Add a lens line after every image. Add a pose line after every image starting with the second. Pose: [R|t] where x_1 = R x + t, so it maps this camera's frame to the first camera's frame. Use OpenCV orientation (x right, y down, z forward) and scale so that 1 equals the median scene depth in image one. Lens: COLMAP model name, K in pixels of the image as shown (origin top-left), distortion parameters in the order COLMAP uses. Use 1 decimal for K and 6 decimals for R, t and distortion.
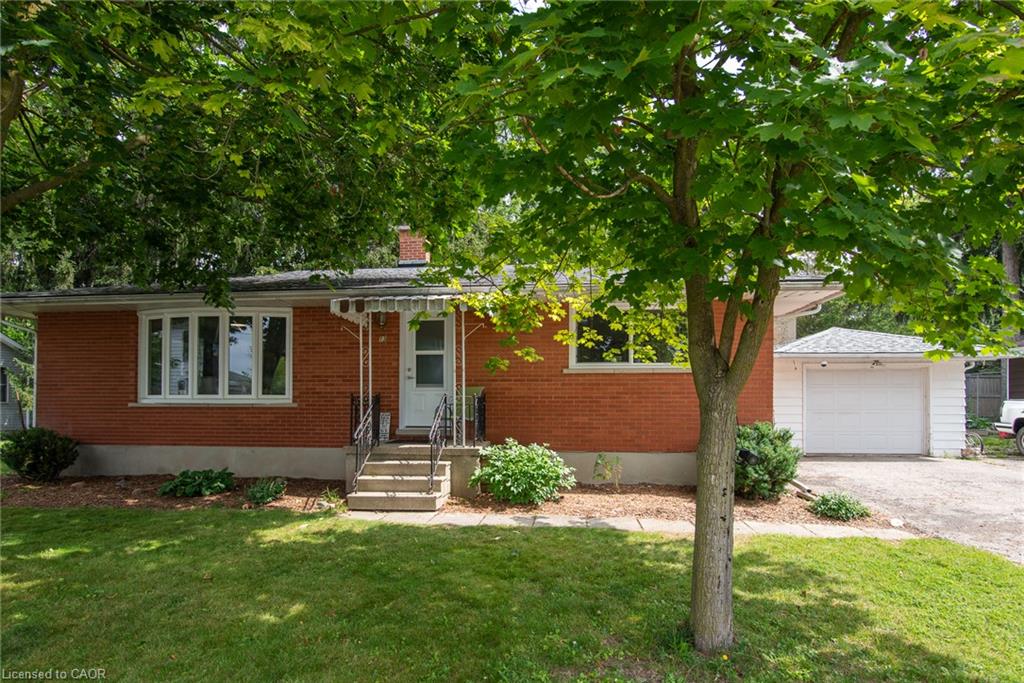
lens RADIAL K [[550.9, 0, 467.0], [0, 550.9, 387.3], [0, 0, 1]] dist [-0.002036, -0.000478]
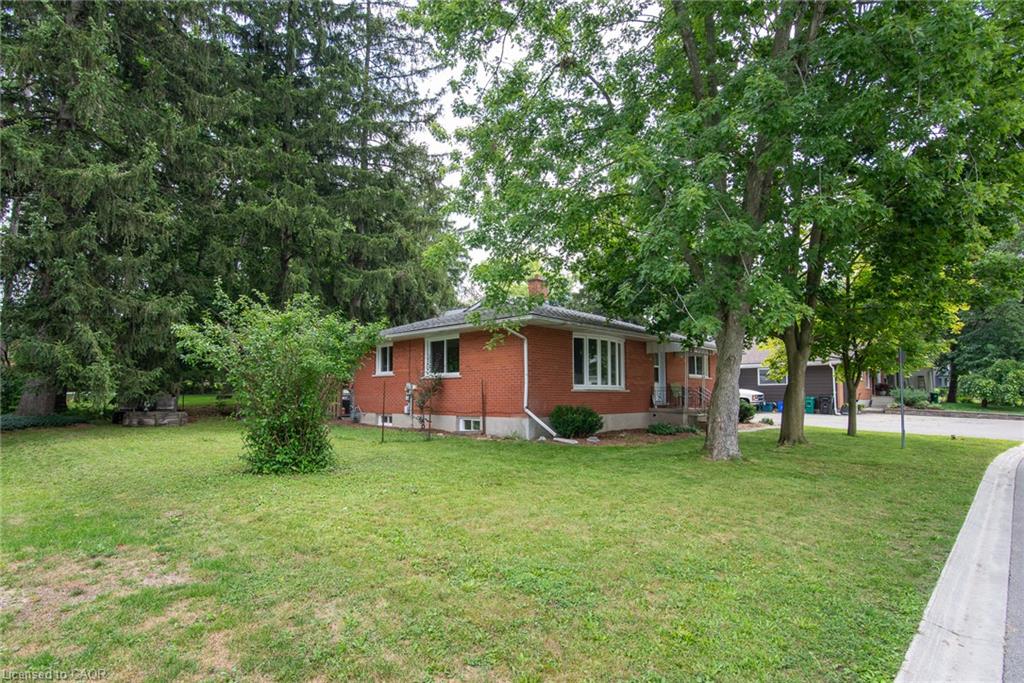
lens RADIAL K [[506.3, 0, 527.5], [0, 506.3, 357.9], [0, 0, 1]] dist [-0.002788, -0.000382]
pose [[0.598218, 0.056978, 0.799305, -1.935091], [-0.025607, 0.998319, -0.052000, 0.018135], [-0.800924, 0.010639, 0.598671, 0.234557]]
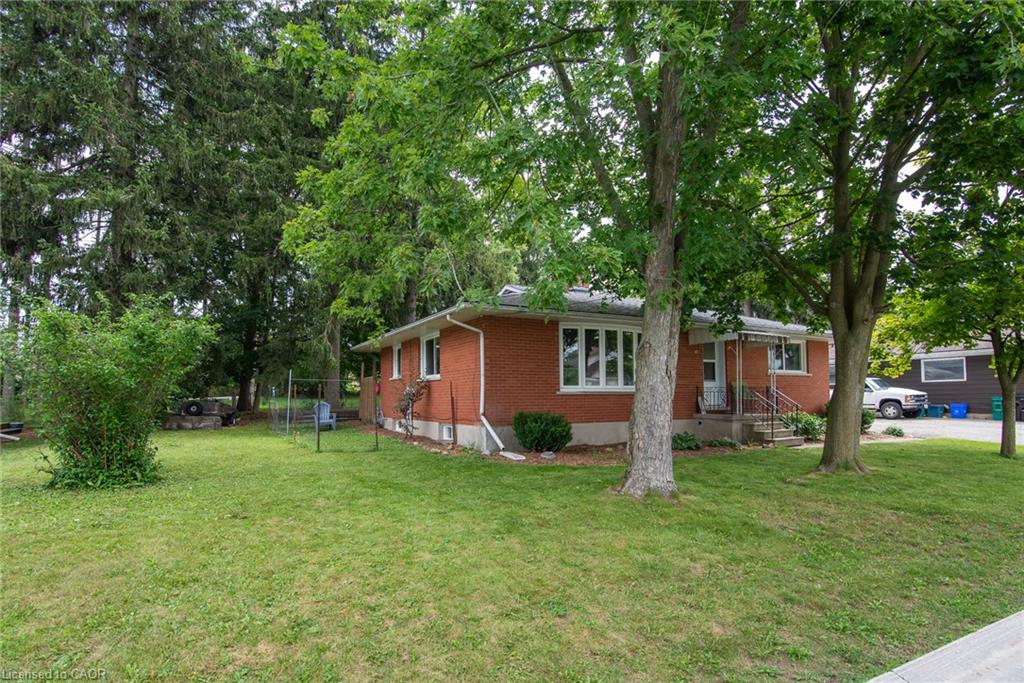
lens RADIAL K [[515.2, 0, 534.4], [0, 515.2, 360.5], [0, 0, 1]] dist [-0.002799, -0.000804]
pose [[0.813924, 0.033463, 0.580007, -1.418997], [-0.011023, 0.999050, -0.042171, 0.007140], [-0.580867, 0.027931, 0.813519, 0.037095]]
